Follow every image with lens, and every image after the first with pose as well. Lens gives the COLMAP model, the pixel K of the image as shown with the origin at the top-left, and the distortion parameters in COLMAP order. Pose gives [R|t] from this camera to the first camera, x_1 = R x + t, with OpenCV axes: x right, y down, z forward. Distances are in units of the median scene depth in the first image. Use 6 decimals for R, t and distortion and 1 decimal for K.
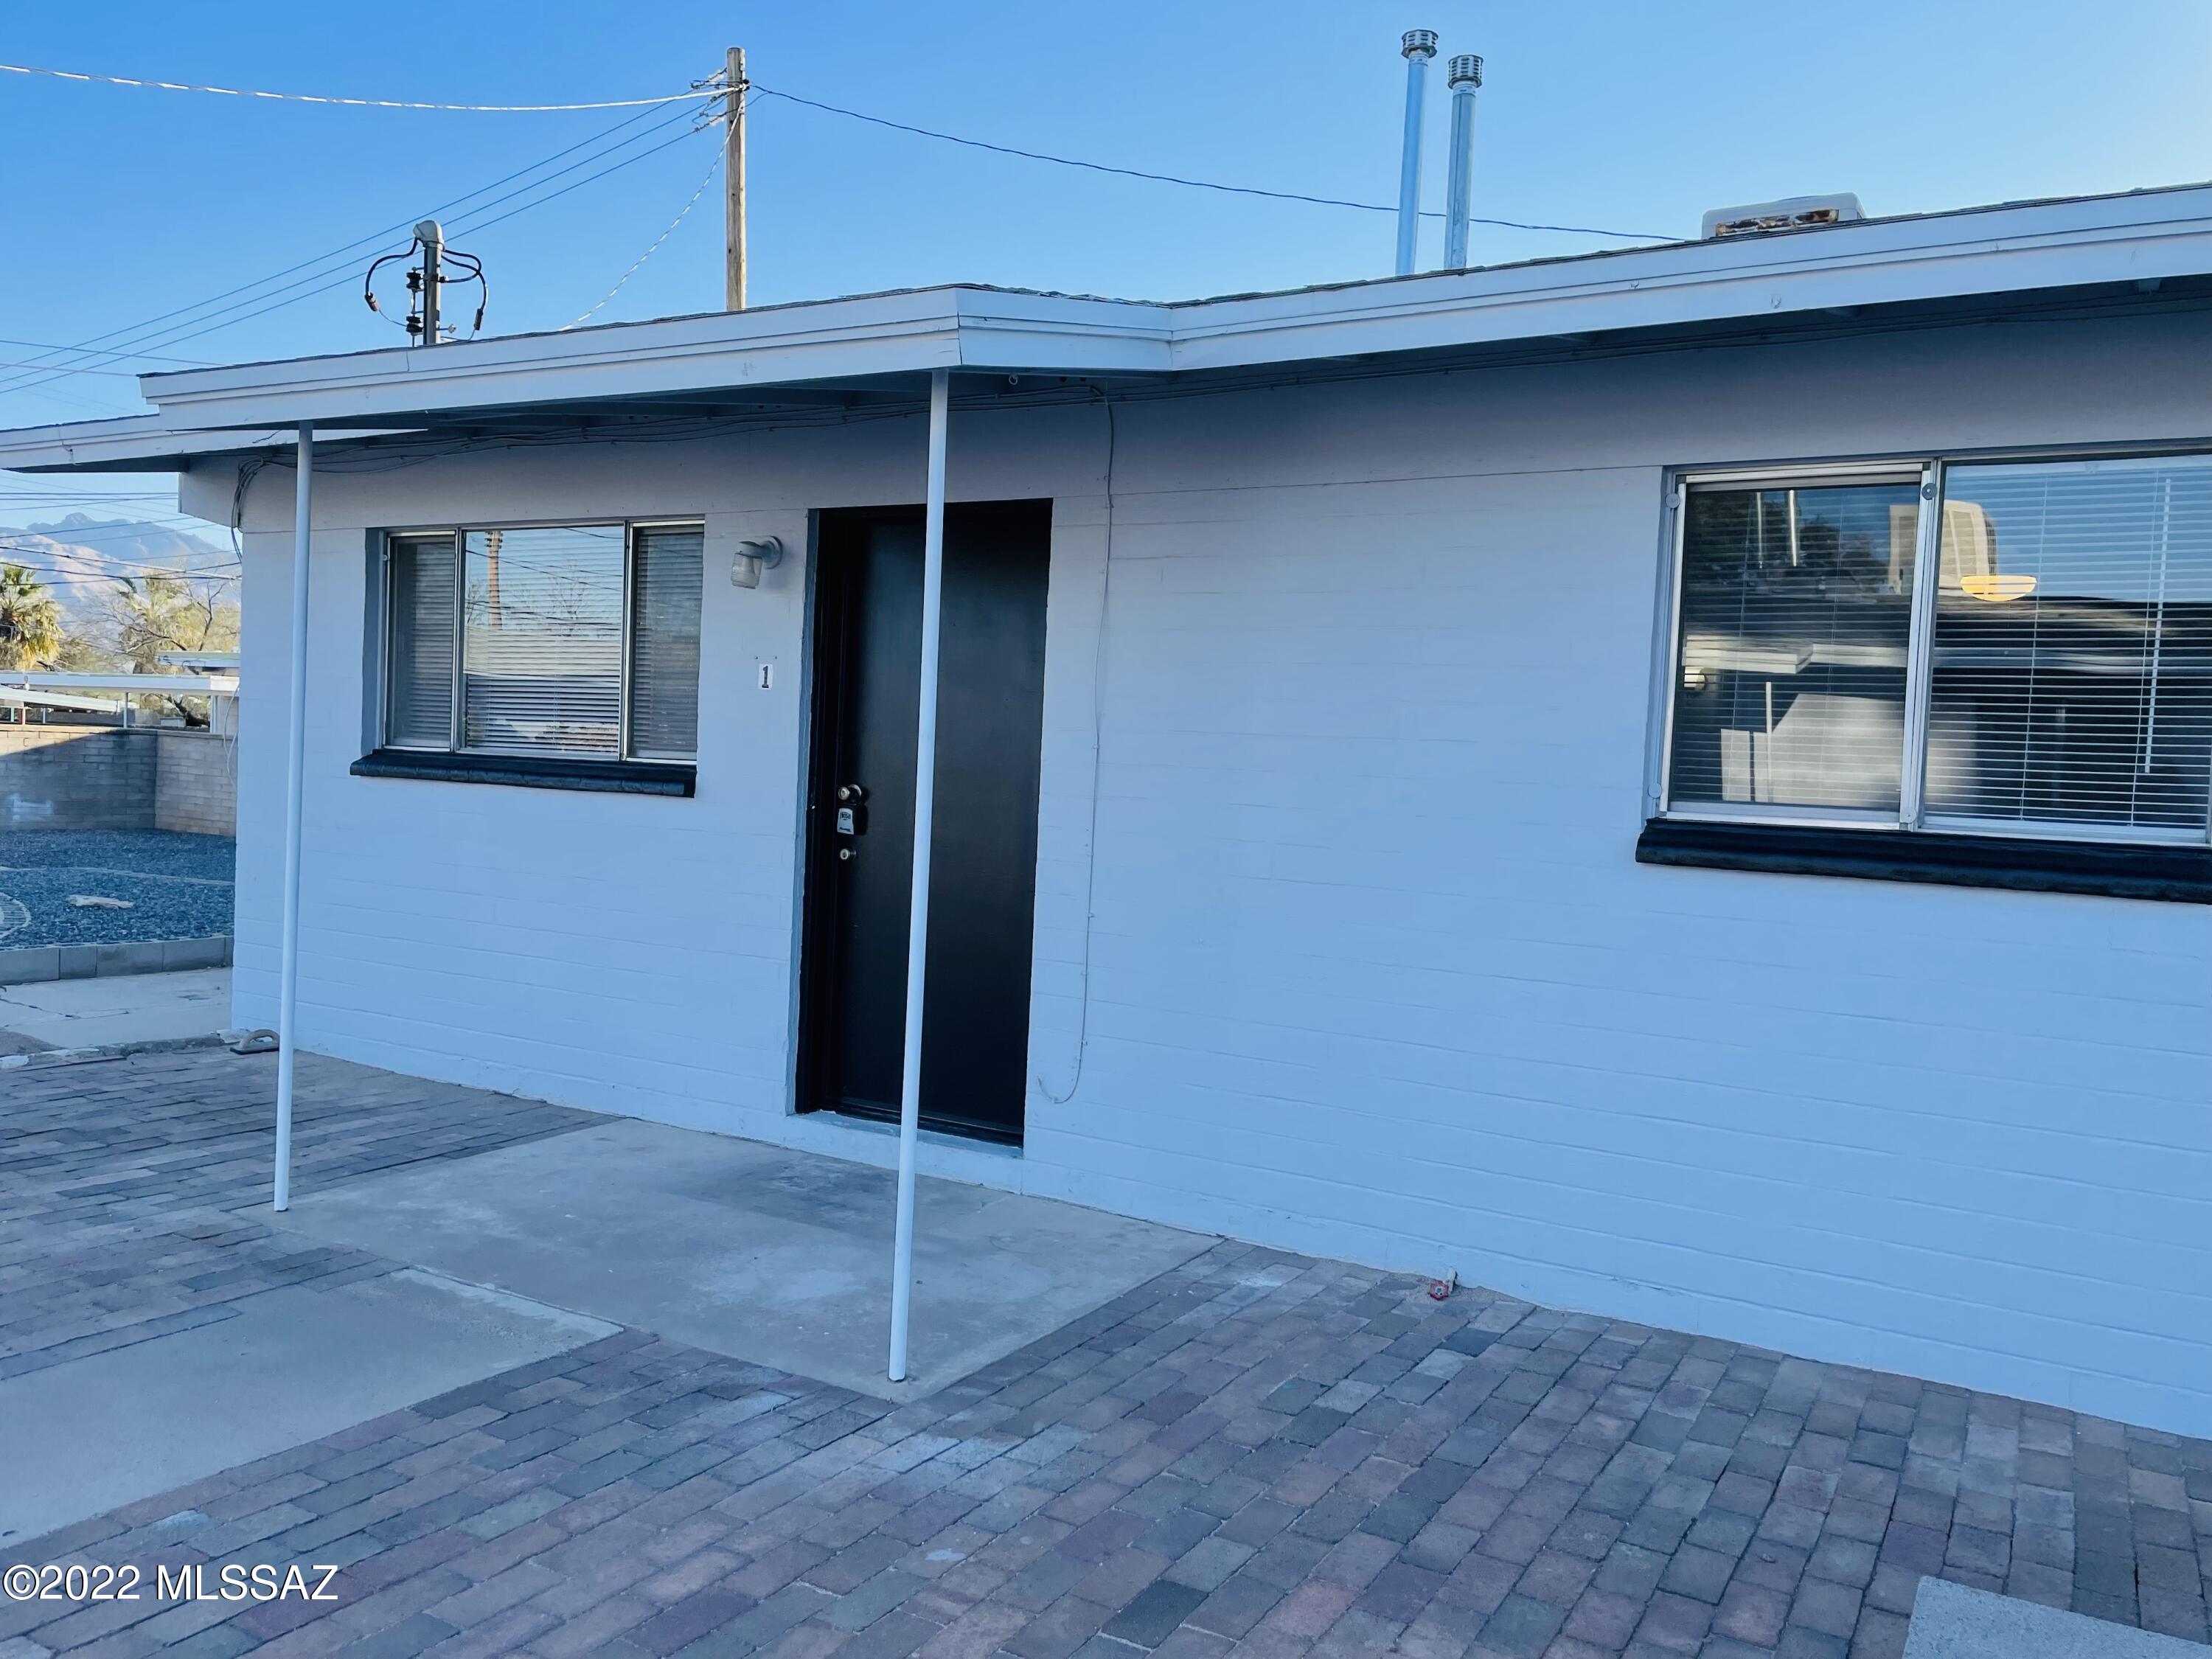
lens RADIAL K [[1682.9, 0, 1111.8], [0, 1682.9, 824.4], [0, 0, 1]] dist [0.089409, -0.114116]
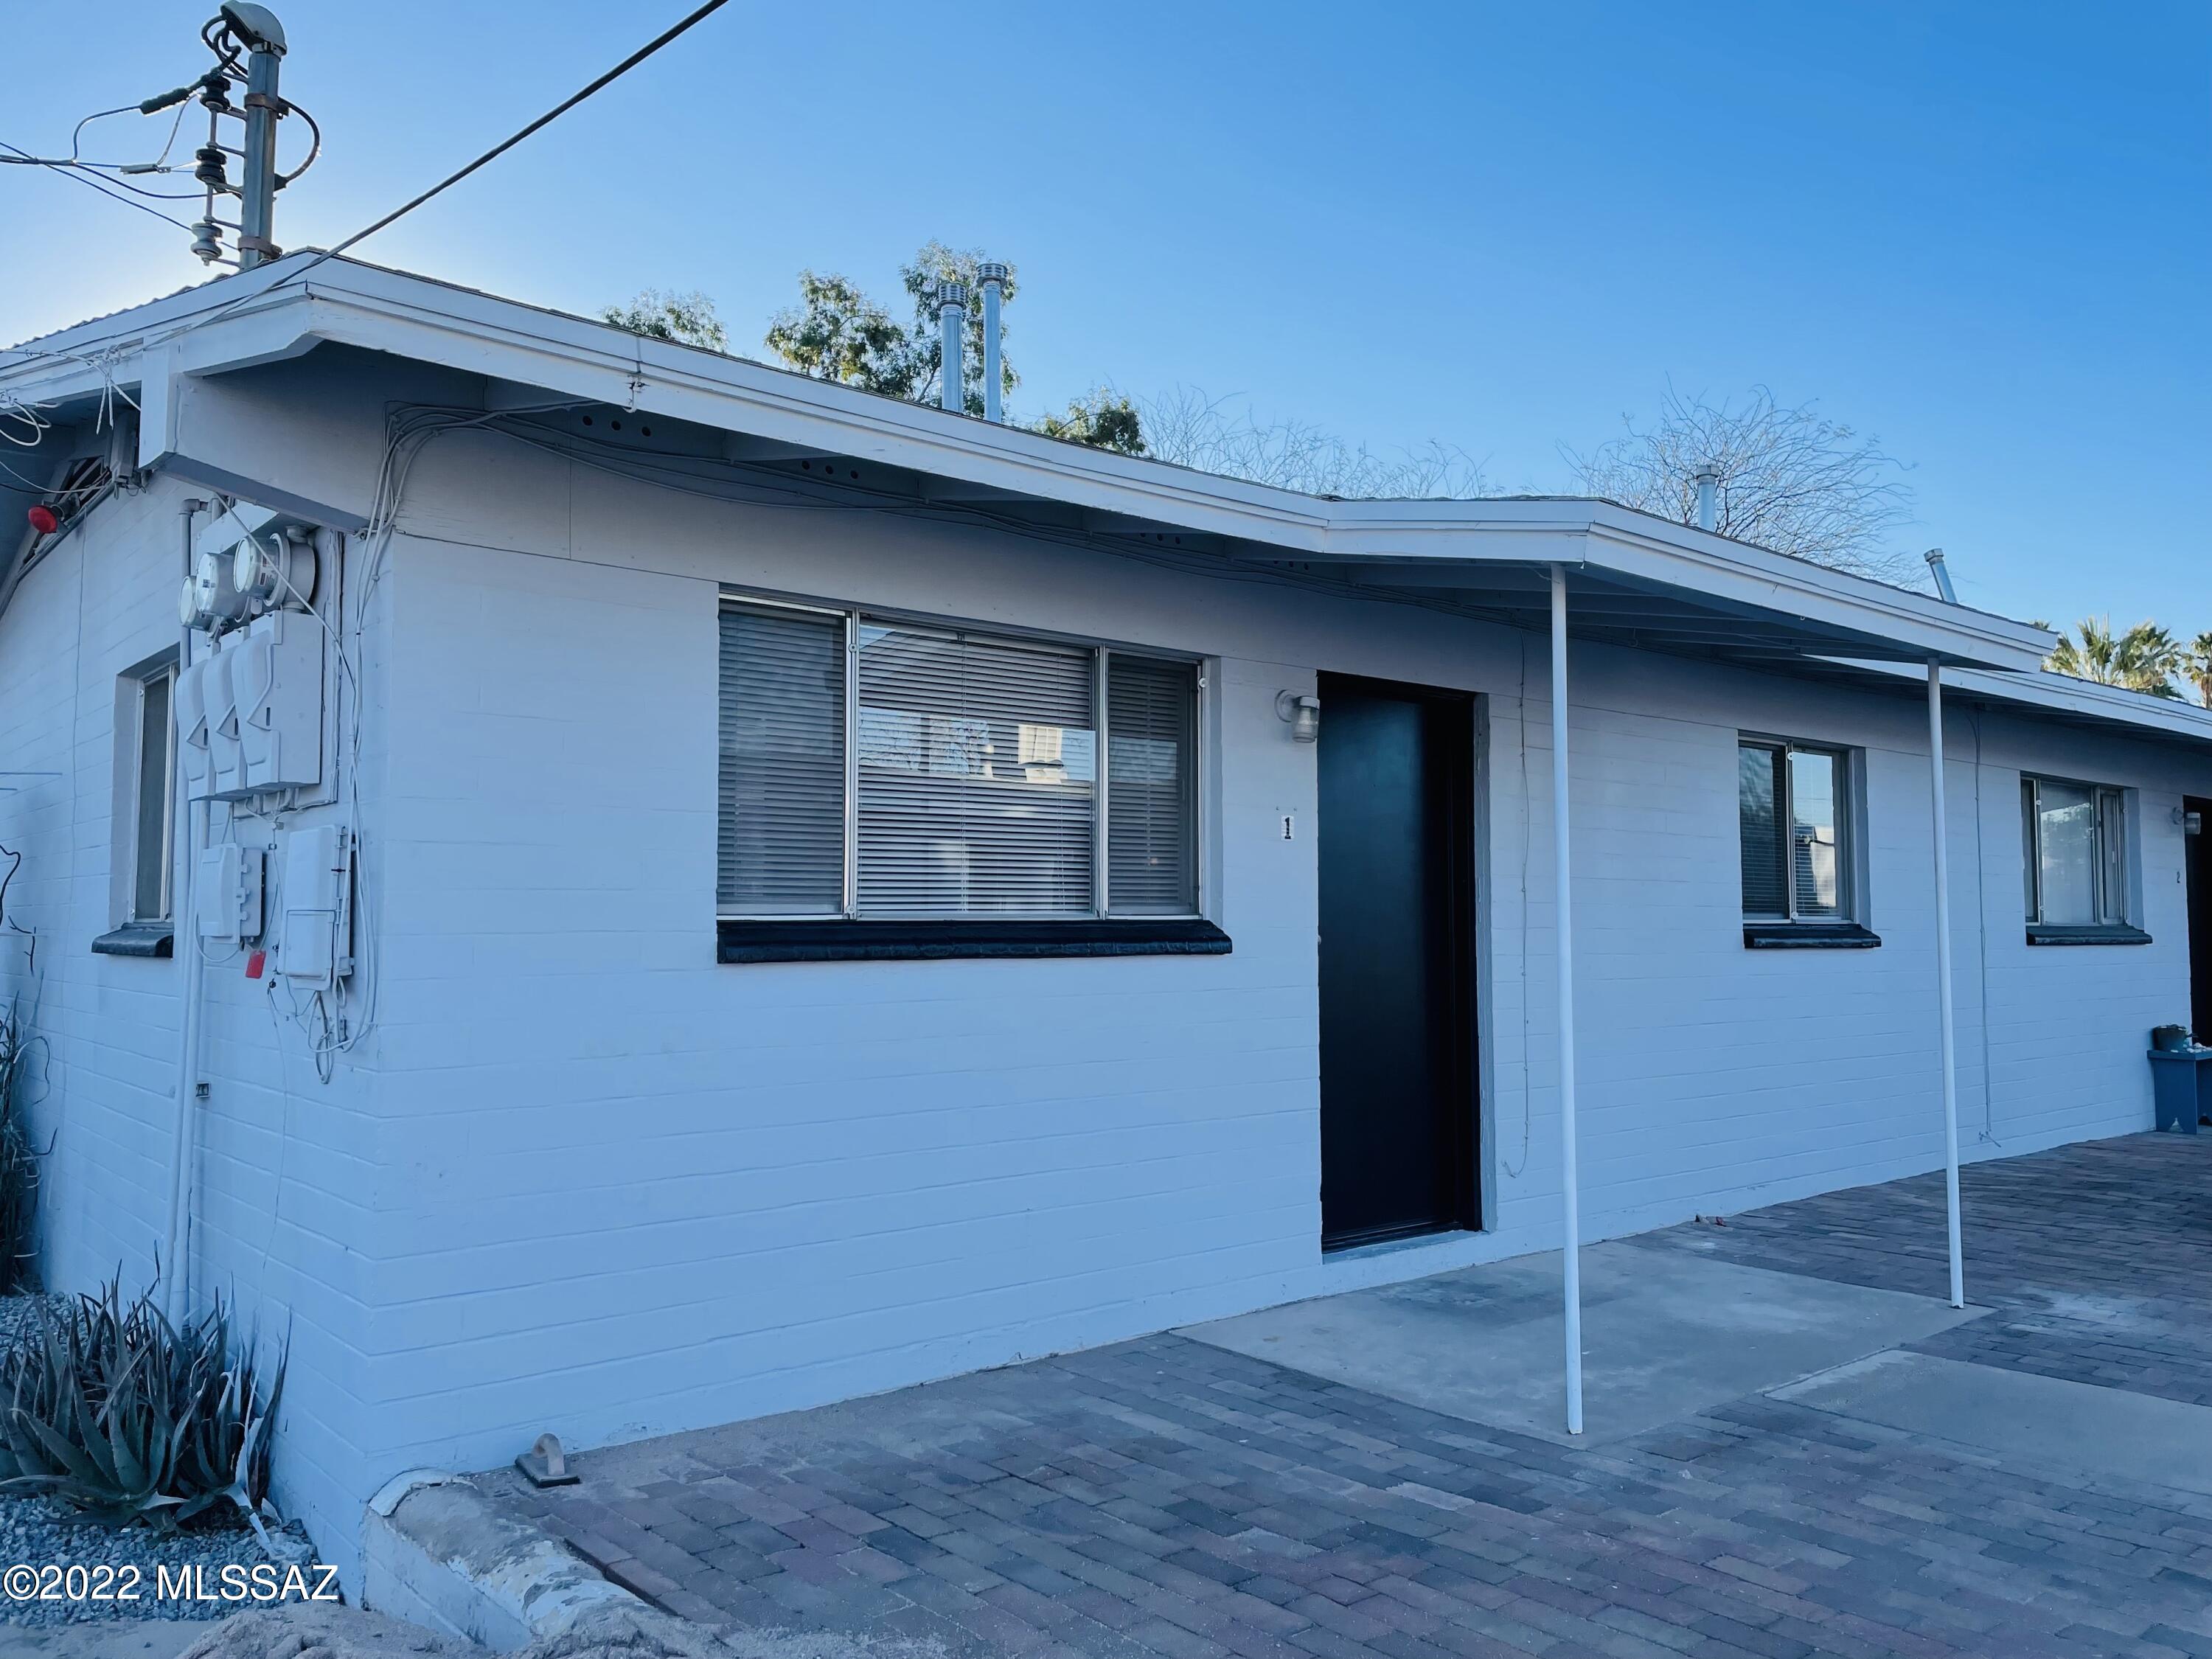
lens RADIAL K [[1682.9, 0, 1111.8], [0, 1682.9, 824.4], [0, 0, 1]] dist [0.089409, -0.114116]
pose [[0.324671, 0.009749, 0.945777, -1.186871], [0.050655, 0.998333, -0.027680, -0.067179], [-0.944470, 0.056895, 0.323635, 0.774193]]
